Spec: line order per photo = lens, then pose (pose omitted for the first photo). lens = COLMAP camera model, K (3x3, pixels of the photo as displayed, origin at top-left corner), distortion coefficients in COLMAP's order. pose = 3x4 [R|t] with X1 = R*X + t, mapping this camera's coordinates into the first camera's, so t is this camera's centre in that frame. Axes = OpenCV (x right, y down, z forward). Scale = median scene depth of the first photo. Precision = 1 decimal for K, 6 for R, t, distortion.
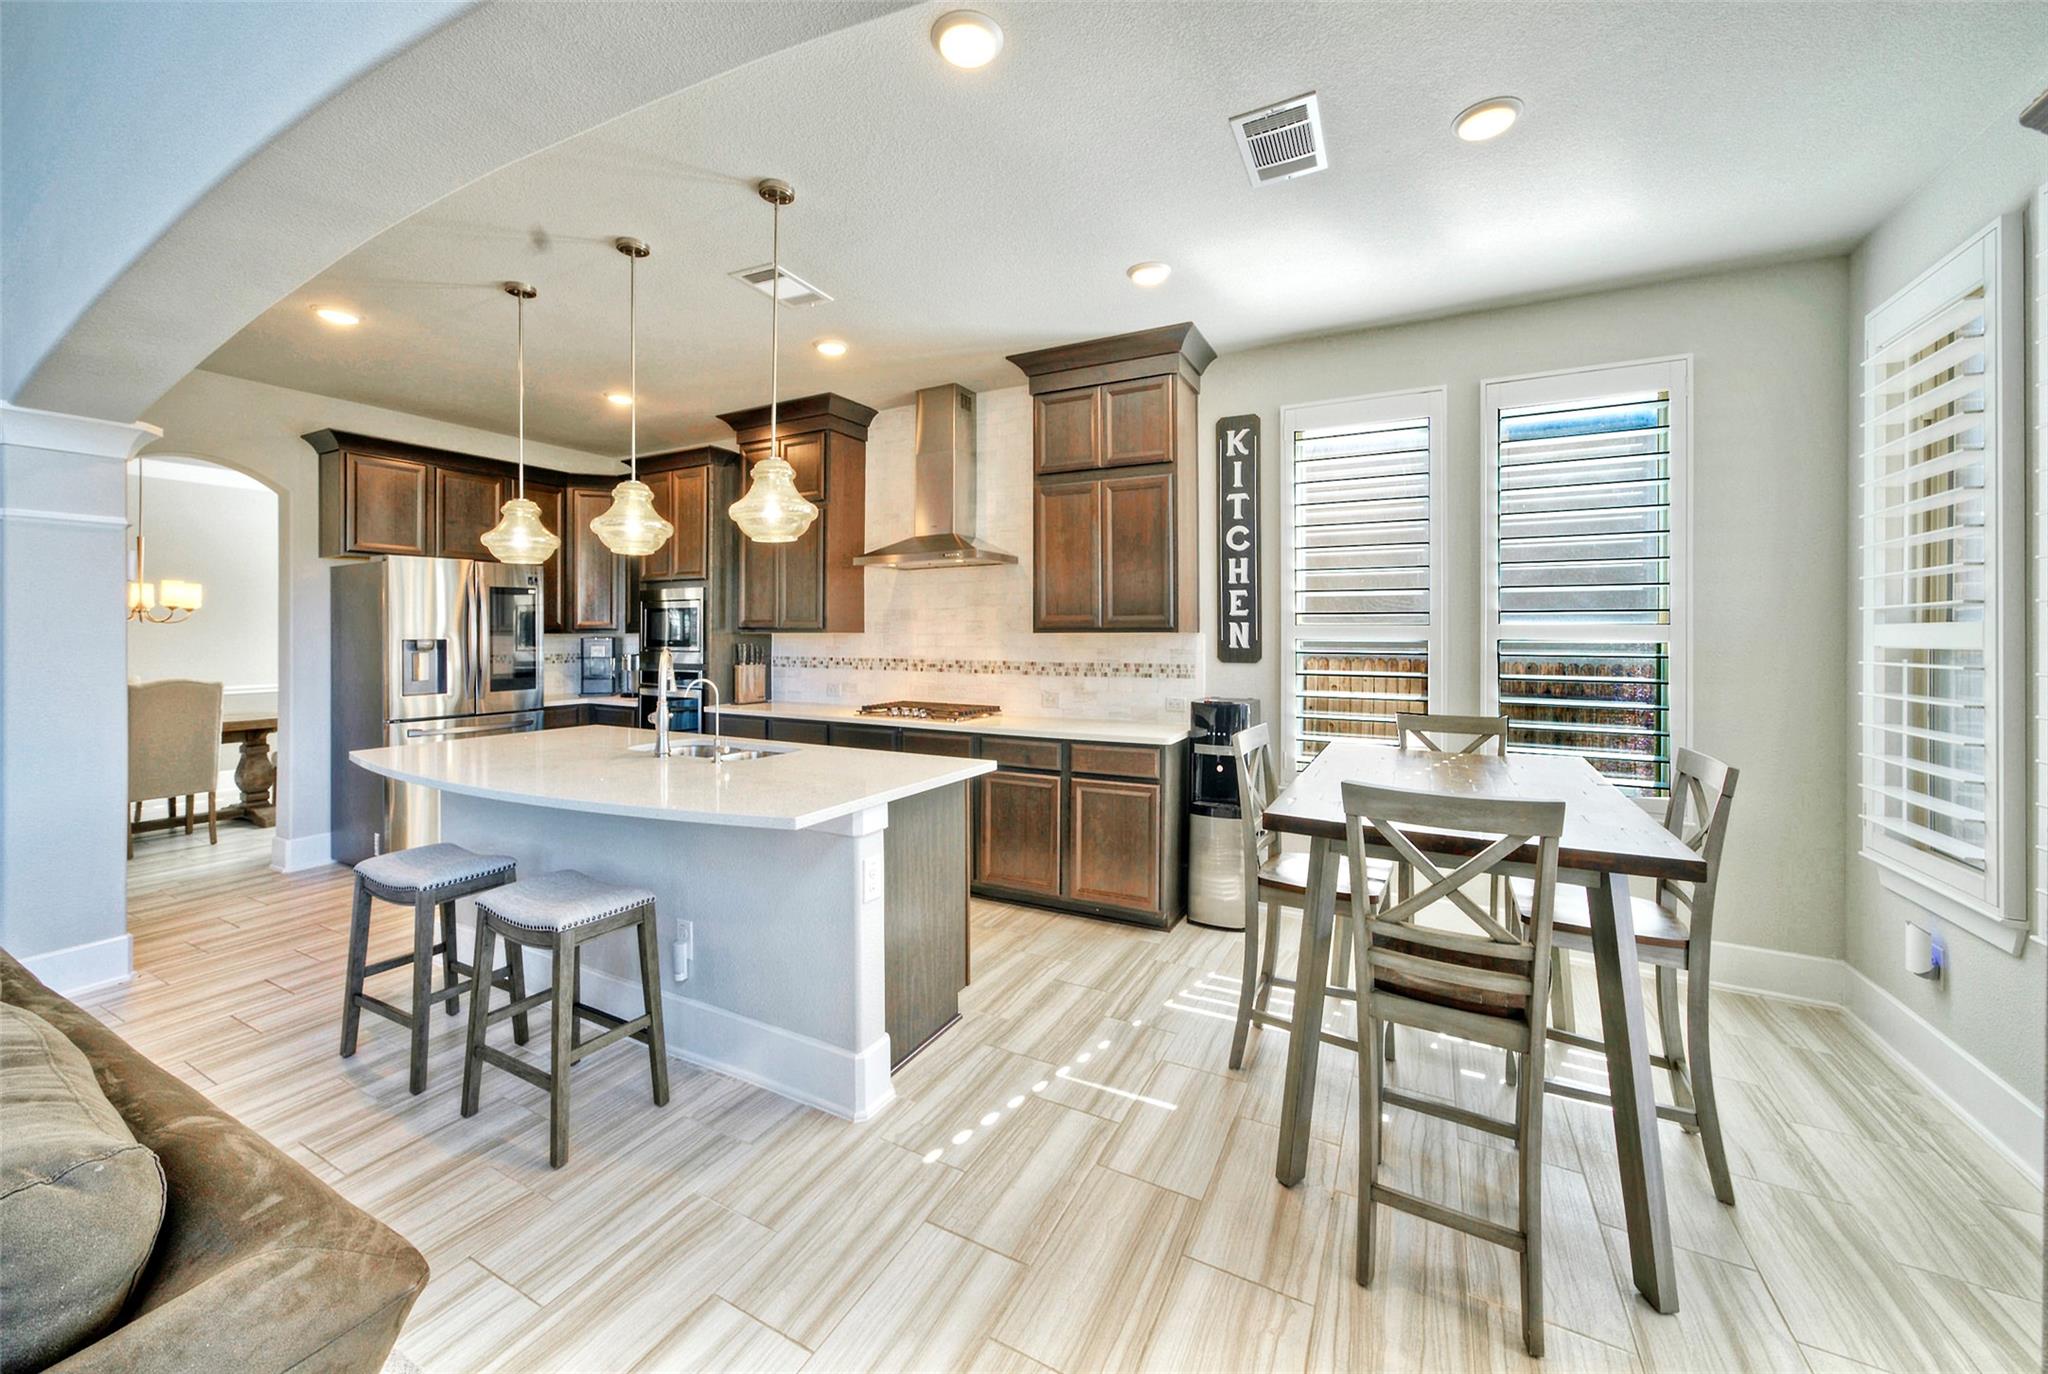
lens RADIAL K [[765.8, 0, 868.1], [0, 765.8, 632.2], [0, 0, 1]] dist [-0.000723, 0.000049]
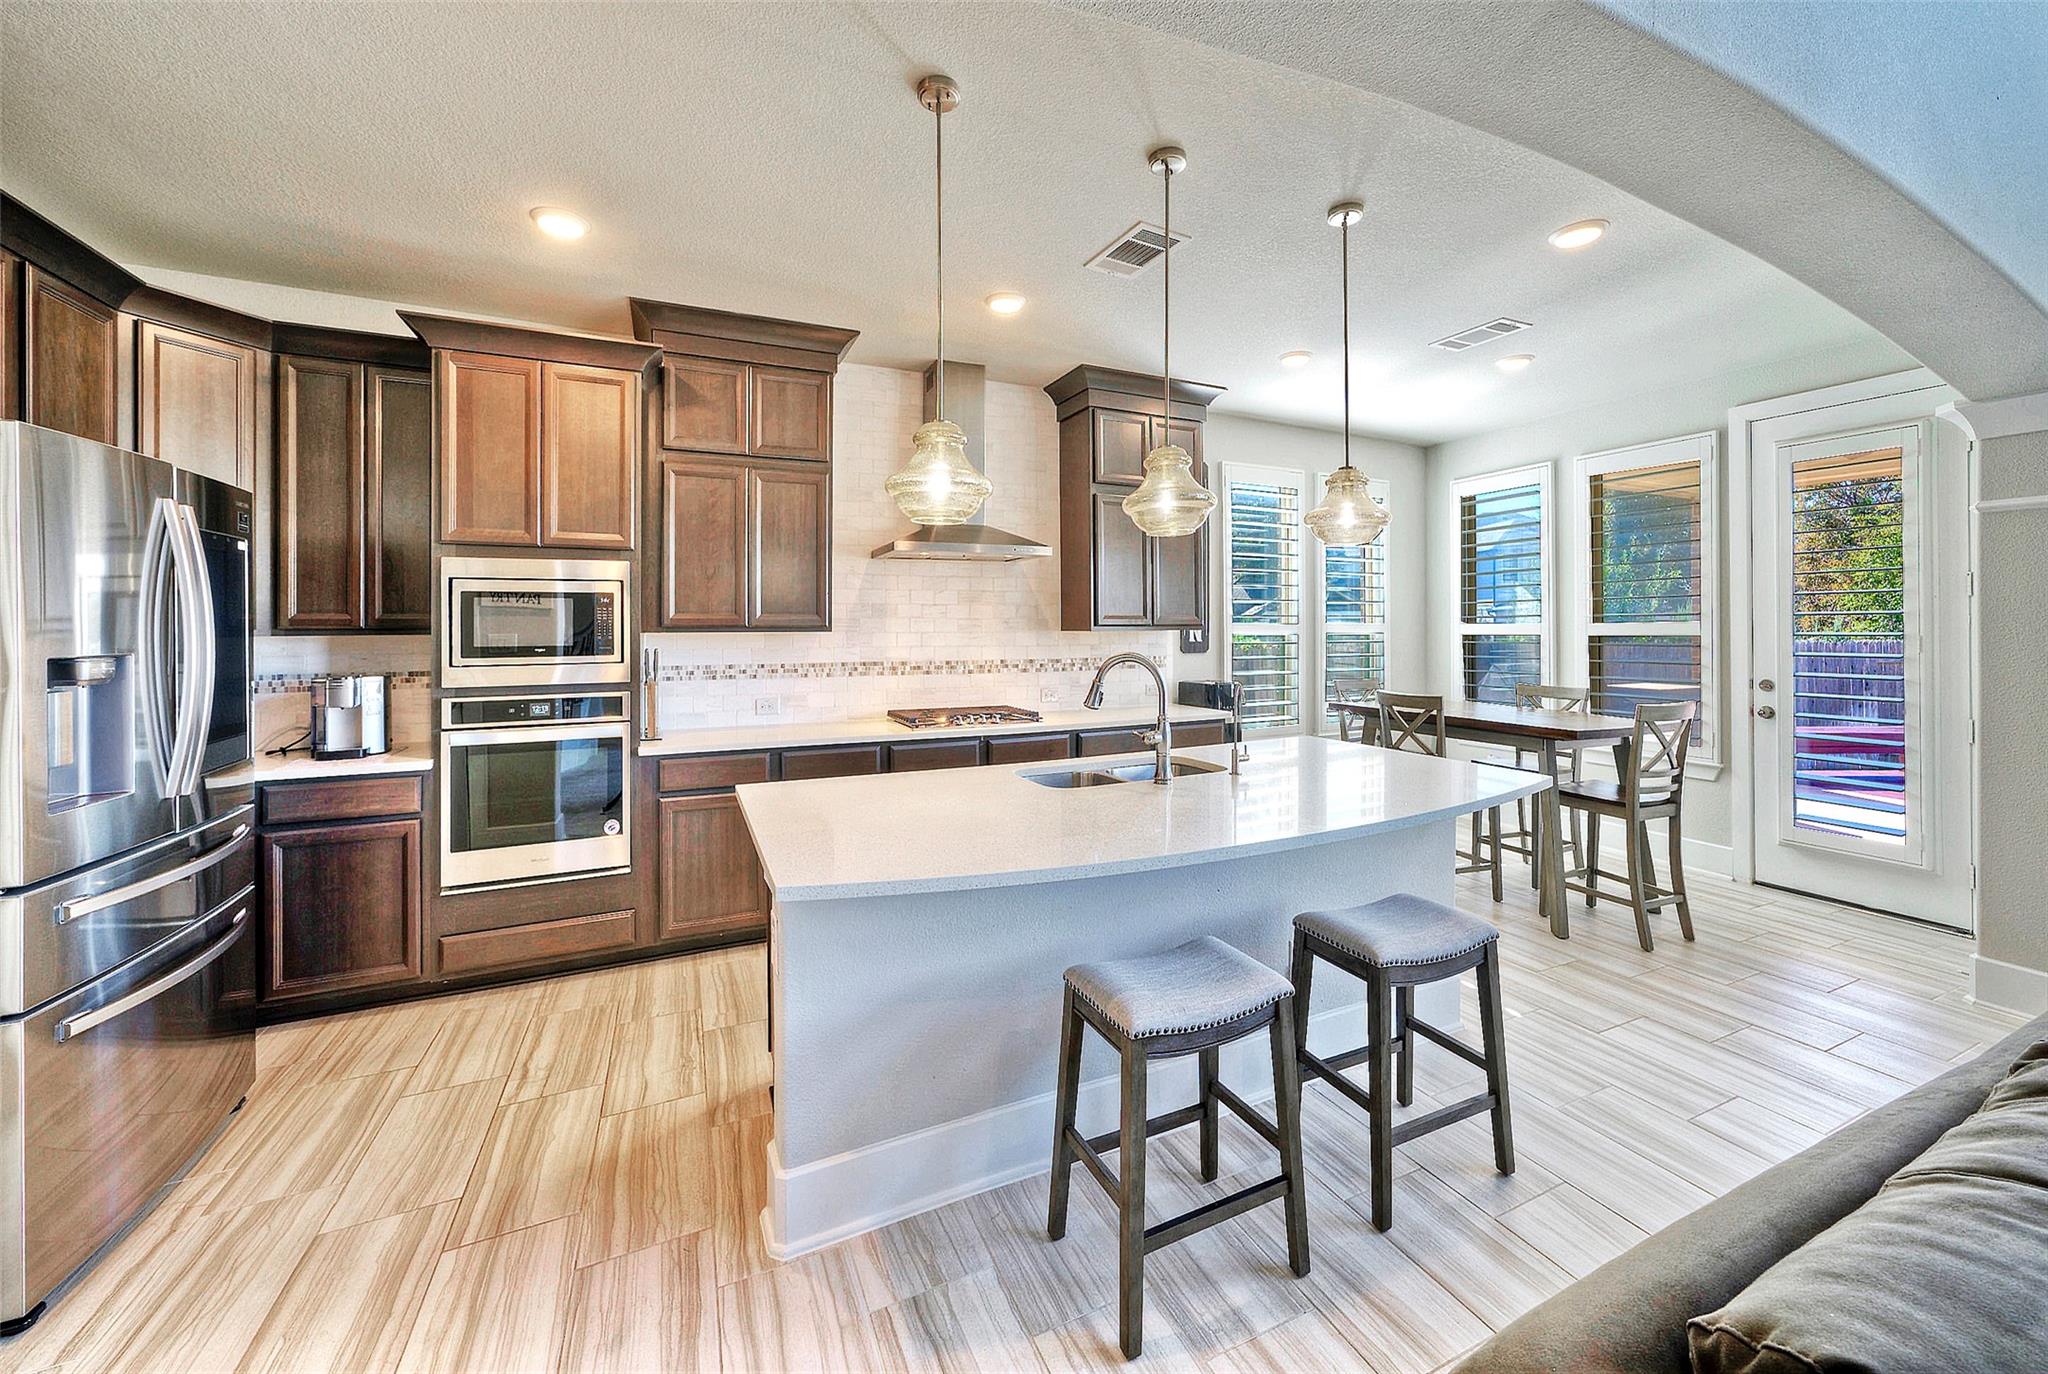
lens RADIAL K [[788.4, 0, 1024.1], [0, 788.4, 628.7], [0, 0, 1]] dist [-0.038431, 0.020130]
pose [[0.562923, -0.004244, 0.826499, -0.623181], [-0.001047, 0.999982, 0.005848, -0.007338], [-0.826509, -0.004158, 0.562908, 0.407217]]
